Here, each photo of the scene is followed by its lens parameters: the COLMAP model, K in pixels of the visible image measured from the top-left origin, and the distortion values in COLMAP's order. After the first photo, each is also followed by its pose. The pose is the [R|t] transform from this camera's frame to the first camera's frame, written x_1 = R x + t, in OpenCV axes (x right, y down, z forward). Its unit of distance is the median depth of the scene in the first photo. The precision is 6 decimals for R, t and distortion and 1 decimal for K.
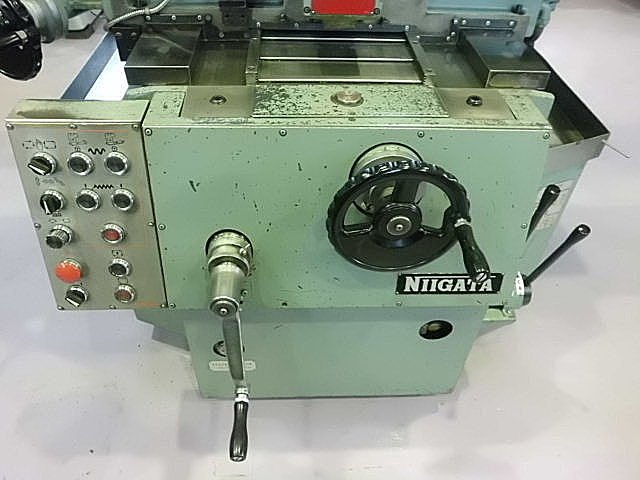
lens RADIAL K [[486.9, 0, 317.8], [0, 486.9, 219.7], [0, 0, 1]] dist [-0.034427, -0.000181]
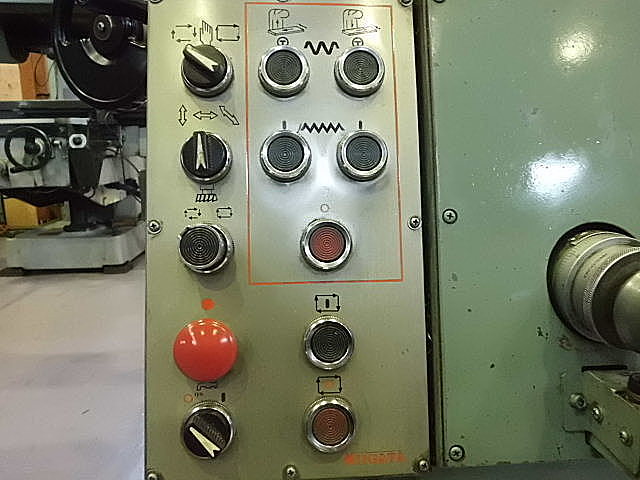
lens RADIAL K [[492.6, 0, 310.1], [0, 492.6, 236.0], [0, 0, 1]] dist [-0.015653, 0.008119]
pose [[0.998674, -0.051407, -0.002877, -0.412162], [0.042350, 0.851933, -0.521936, 0.232733], [0.029282, 0.521122, 0.852980, 0.590413]]
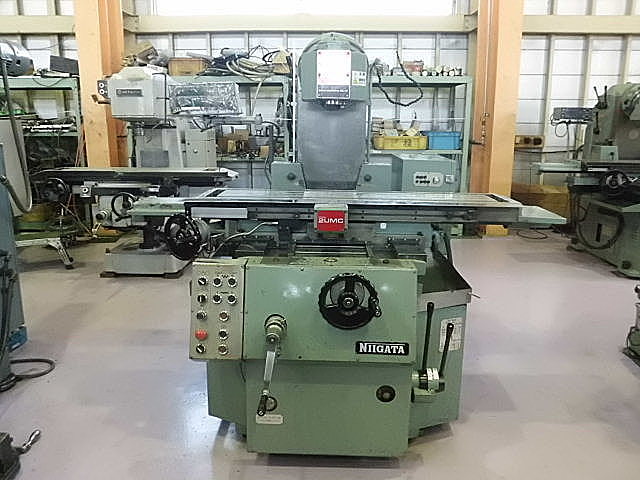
lens RADIAL K [[496.2, 0, 320.0], [0, 496.2, 240.0], [0, 0, 1]] dist [-0.040080, 0.007776]
pose [[0.997277, -0.003673, -0.073656, 0.172659], [-0.032817, 0.872322, -0.487830, 0.772269], [0.066043, 0.488919, 0.869826, -1.050247]]
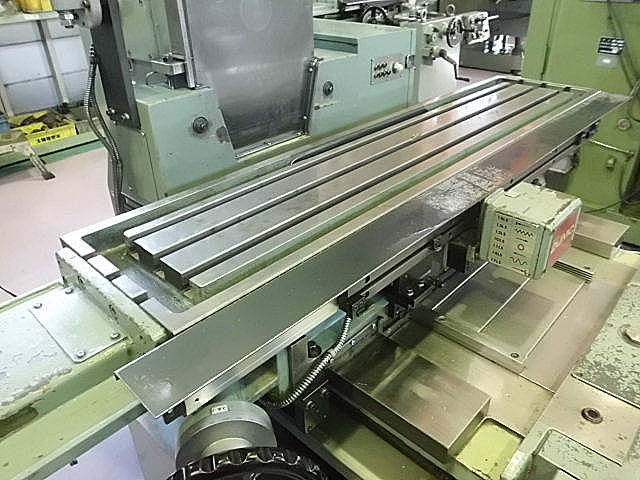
lens RADIAL K [[492.6, 0, 310.1], [0, 492.6, 236.0], [0, 0, 1]] dist [-0.015653, 0.008119]
pose [[0.727056, -0.389993, 0.565062, -0.843098], [0.498404, 0.865843, -0.043704, -0.654022], [-0.472210, 0.313404, 0.823890, 0.385175]]
